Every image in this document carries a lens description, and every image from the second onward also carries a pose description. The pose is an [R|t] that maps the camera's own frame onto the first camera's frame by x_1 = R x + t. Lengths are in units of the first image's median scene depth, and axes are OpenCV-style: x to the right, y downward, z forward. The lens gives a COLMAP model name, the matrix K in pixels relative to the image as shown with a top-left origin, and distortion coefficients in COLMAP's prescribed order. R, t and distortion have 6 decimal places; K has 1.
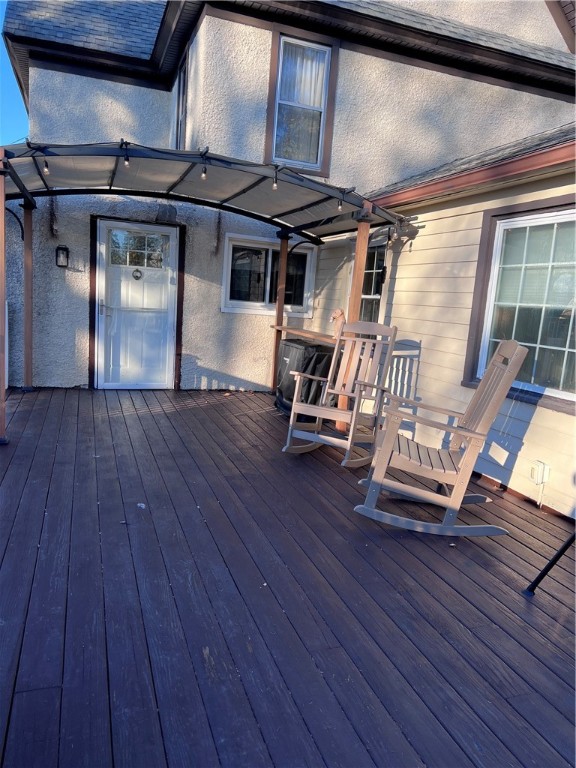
lens RADIAL K [[570.7, 0, 290.9], [0, 570.7, 382.8], [0, 0, 1]] dist [-0.004386, 0.002164]
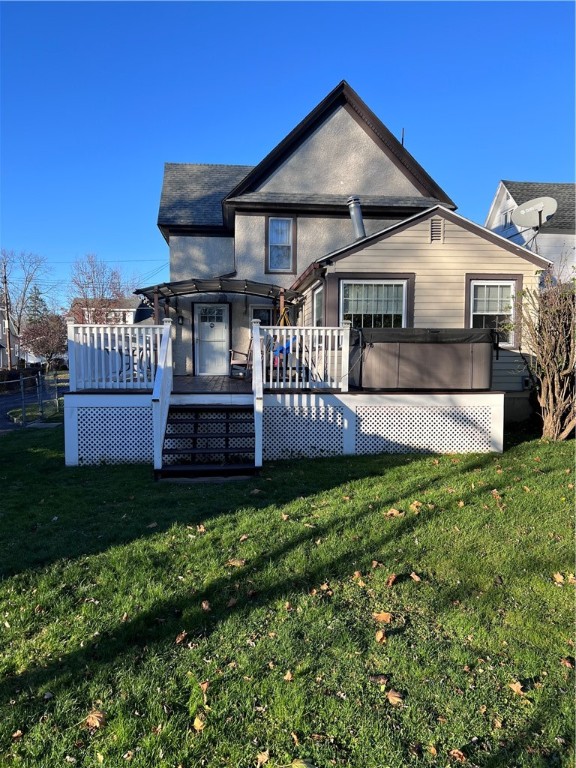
lens RADIAL K [[570.7, 0, 286.1], [0, 570.7, 386.7], [0, 0, 1]] dist [-0.004386, 0.002164]
pose [[0.967686, -0.063410, -0.244053, 0.549500], [0.032529, 0.991170, -0.128548, 0.349294], [0.250049, 0.116455, 0.961204, -1.071920]]
